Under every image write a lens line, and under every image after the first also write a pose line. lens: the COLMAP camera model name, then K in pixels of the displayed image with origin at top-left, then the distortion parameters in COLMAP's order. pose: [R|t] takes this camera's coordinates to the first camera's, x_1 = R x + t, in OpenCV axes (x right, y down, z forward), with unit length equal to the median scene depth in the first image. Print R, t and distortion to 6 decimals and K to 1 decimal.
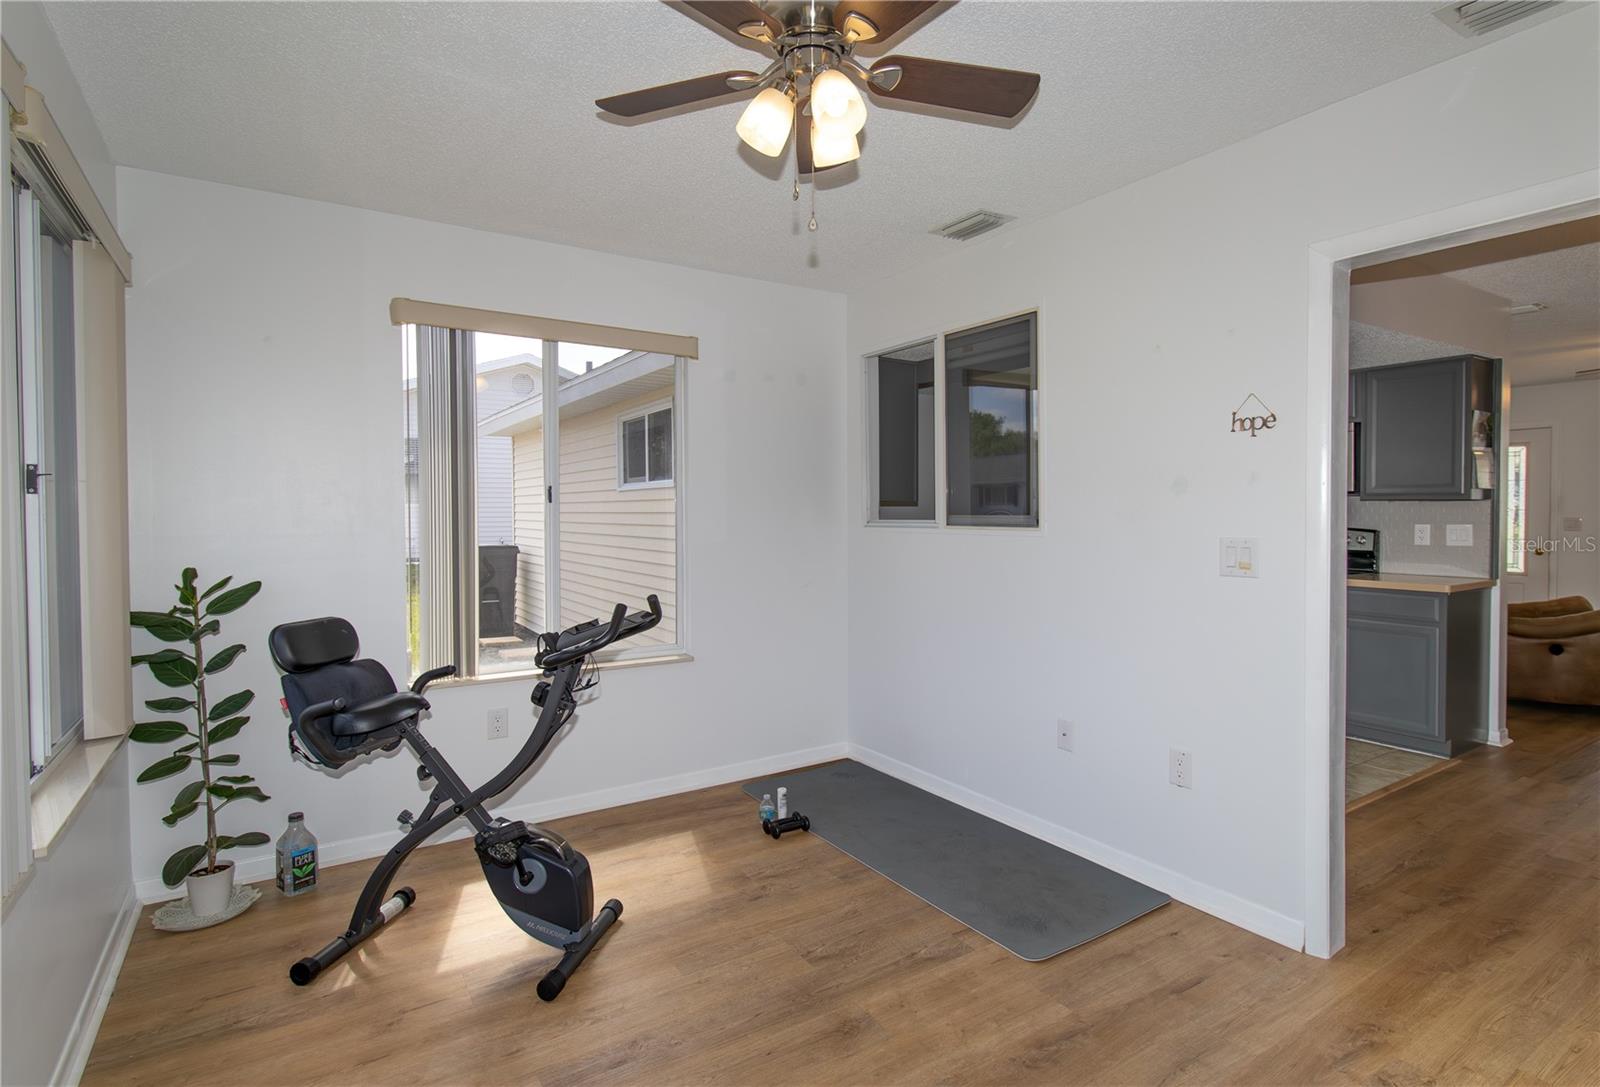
lens RADIAL K [[825.7, 0, 808.7], [0, 825.7, 541.8], [0, 0, 1]] dist [-0.004249, 0.000072]
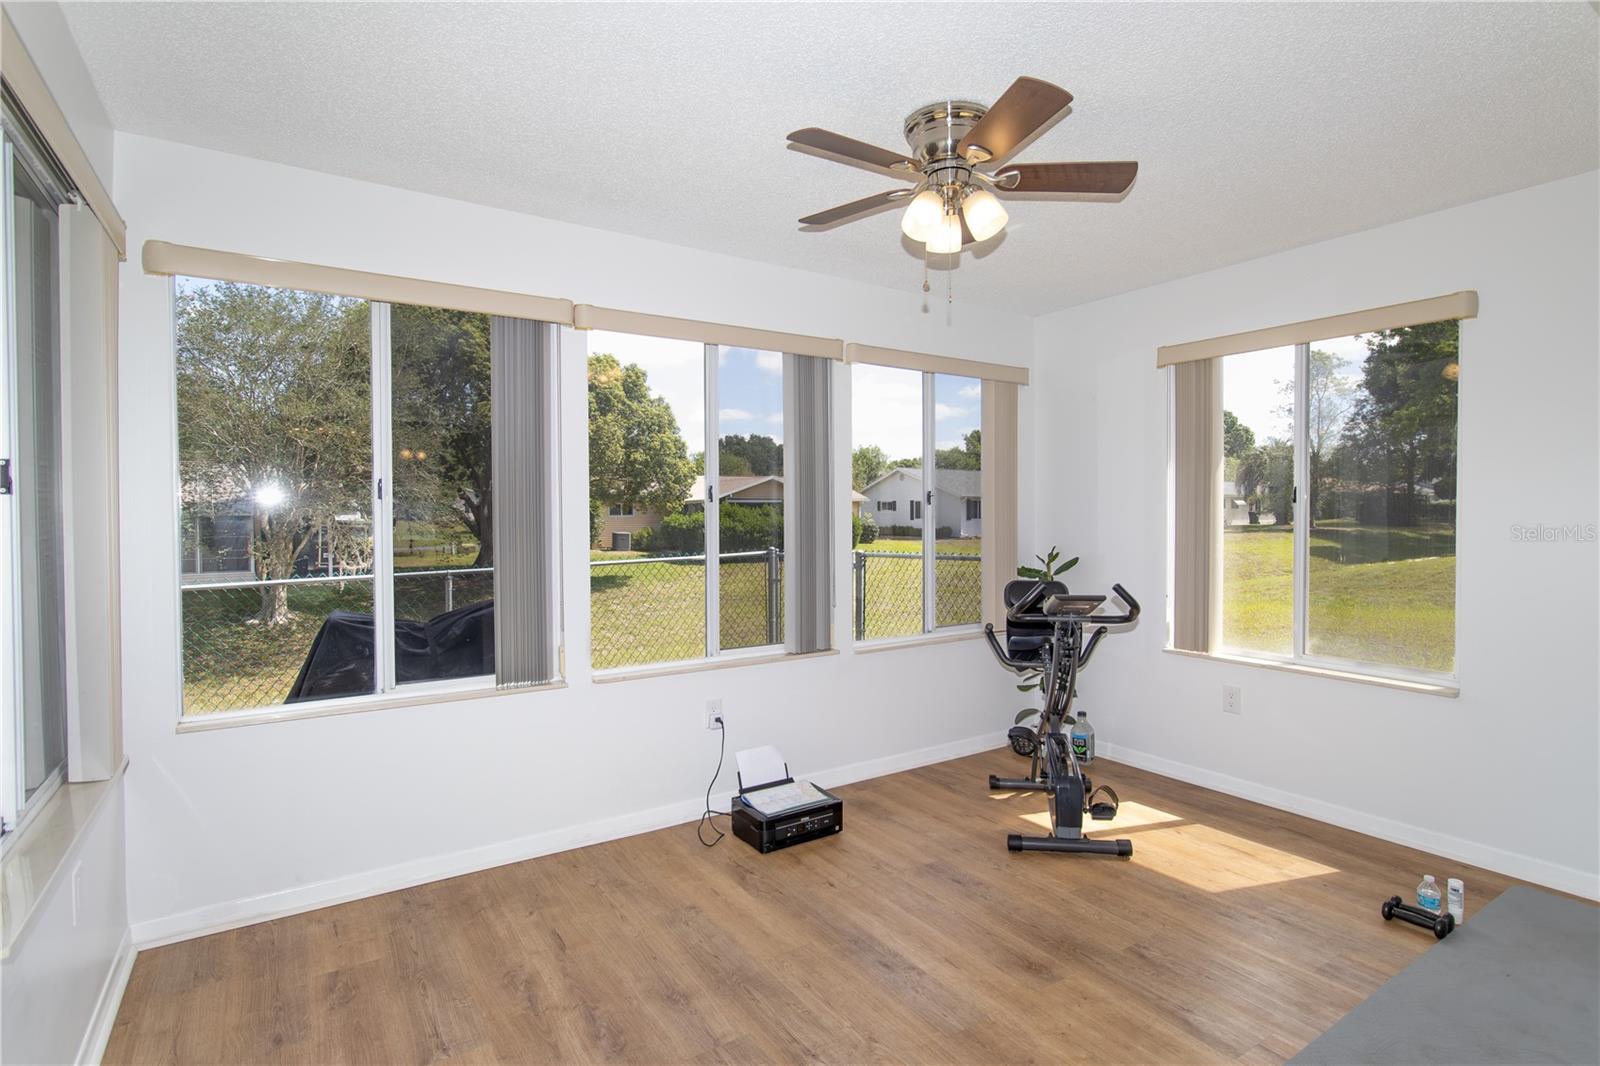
lens RADIAL K [[796.9, 0, 808.0], [0, 796.9, 531.1], [0, 0, 1]] dist [-0.007506, 0.000377]
pose [[-0.001791, 0.028292, -0.999598, 0.827854], [-0.031496, 0.999102, 0.028334, -0.025383], [0.999502, 0.031534, -0.000898, 0.488652]]
